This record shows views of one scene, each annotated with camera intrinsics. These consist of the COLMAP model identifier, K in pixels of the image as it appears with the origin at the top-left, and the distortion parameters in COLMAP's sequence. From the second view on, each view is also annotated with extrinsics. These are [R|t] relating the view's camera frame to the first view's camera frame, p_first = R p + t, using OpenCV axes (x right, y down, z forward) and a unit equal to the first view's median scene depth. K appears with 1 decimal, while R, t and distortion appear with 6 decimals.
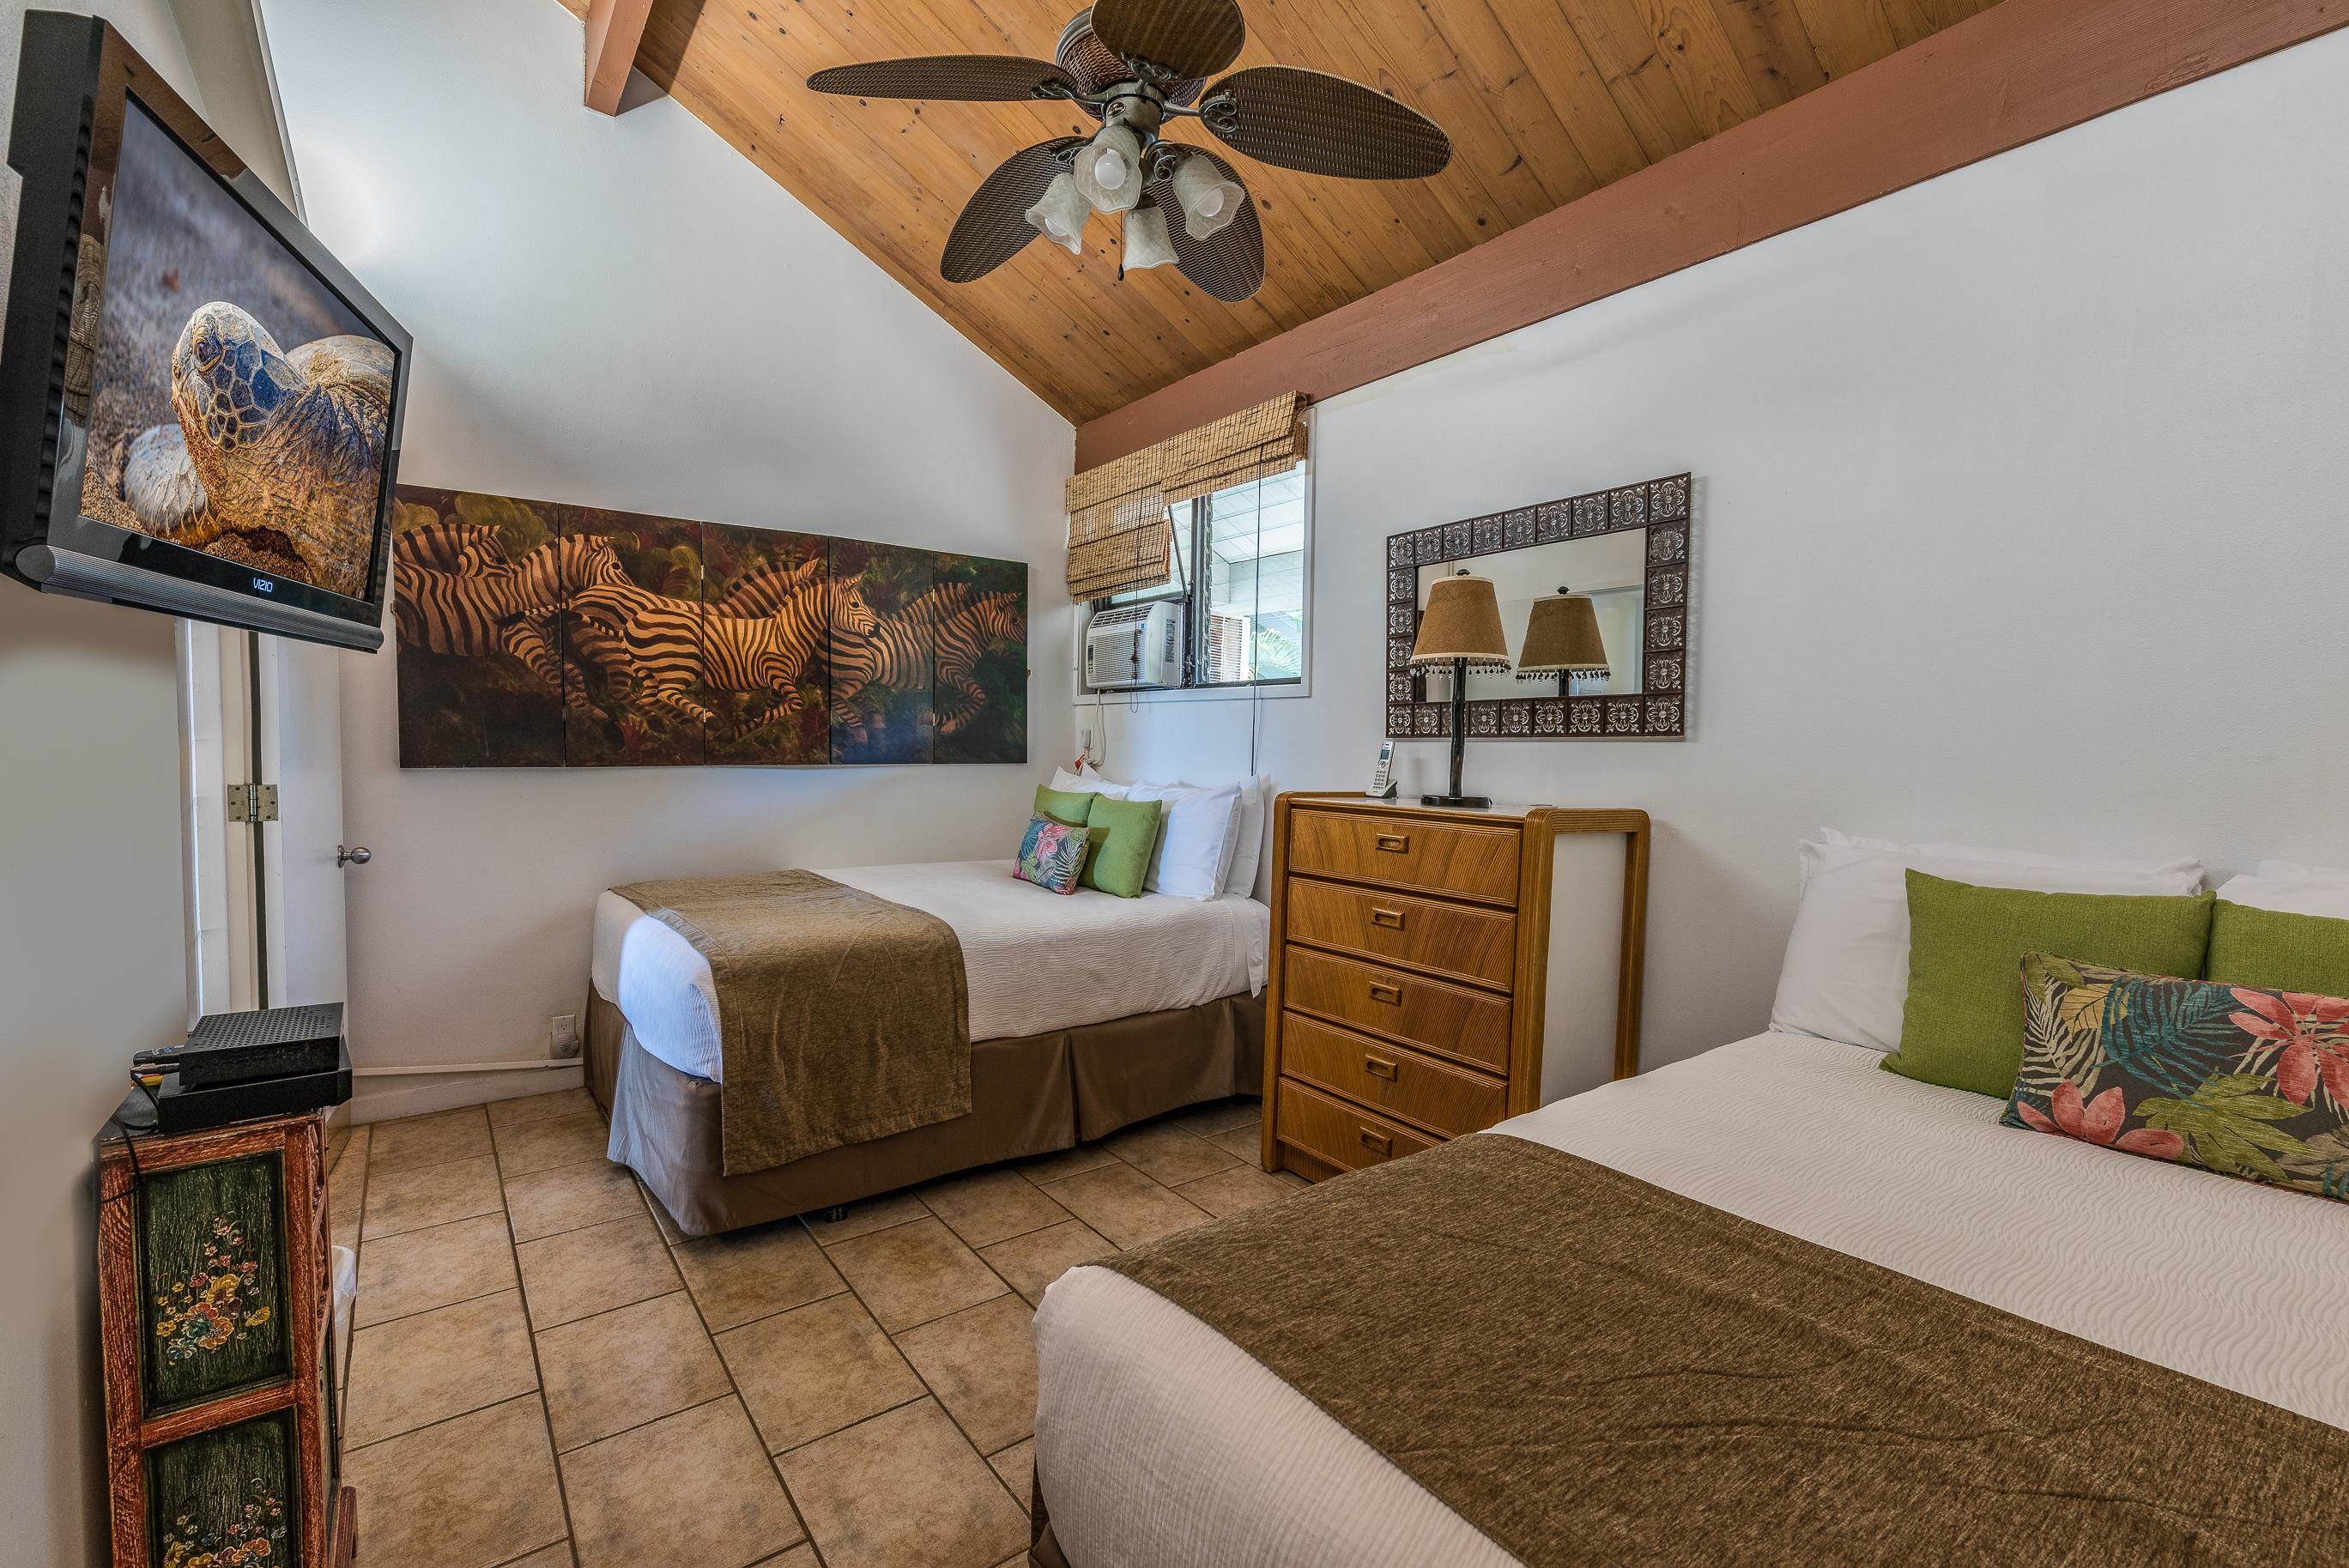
lens RADIAL K [[1014.1, 0, 1176.6], [0, 1014.1, 779.0], [0, 0, 1]] dist [0.005928, -0.000821]
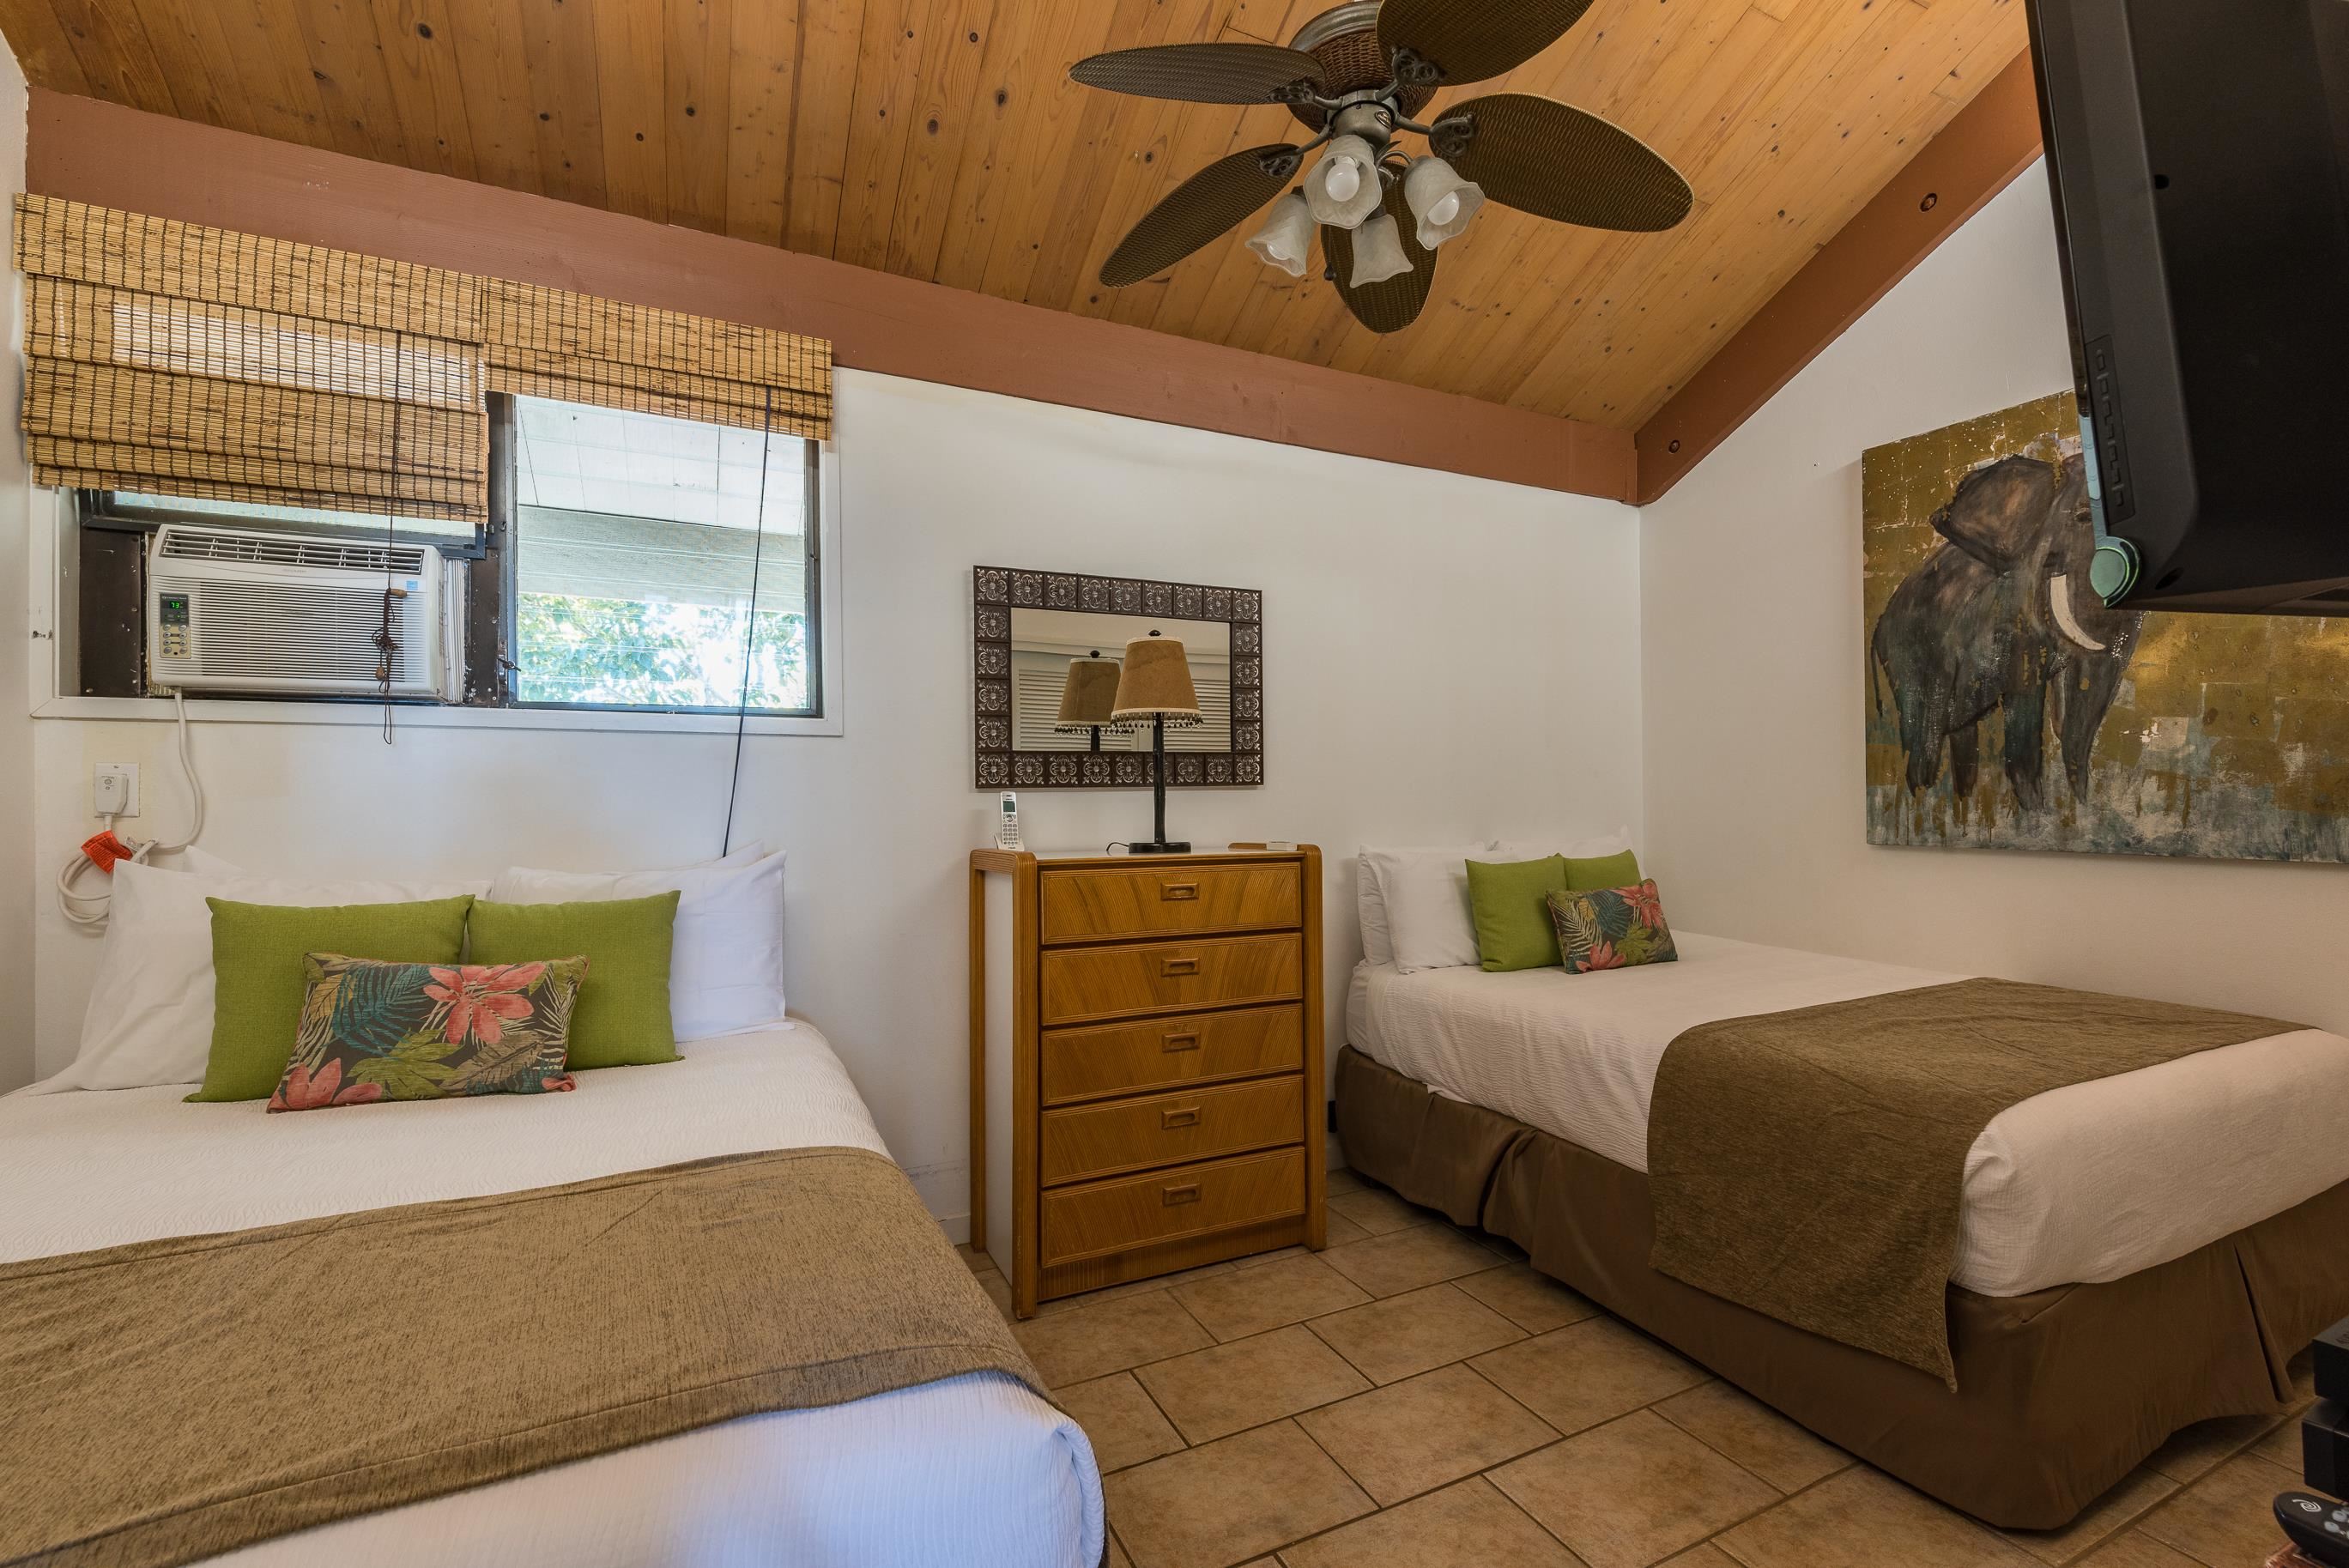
lens RADIAL K [[1014.1, 0, 1175.4], [0, 1014.1, 790.2], [0, 0, 1]] dist [0.005928, -0.000821]
pose [[0.194526, -0.001027, 0.980897, -0.731510], [0.047454, 0.998838, -0.008365, -0.026886], [-0.979749, 0.048175, 0.194349, 0.752389]]
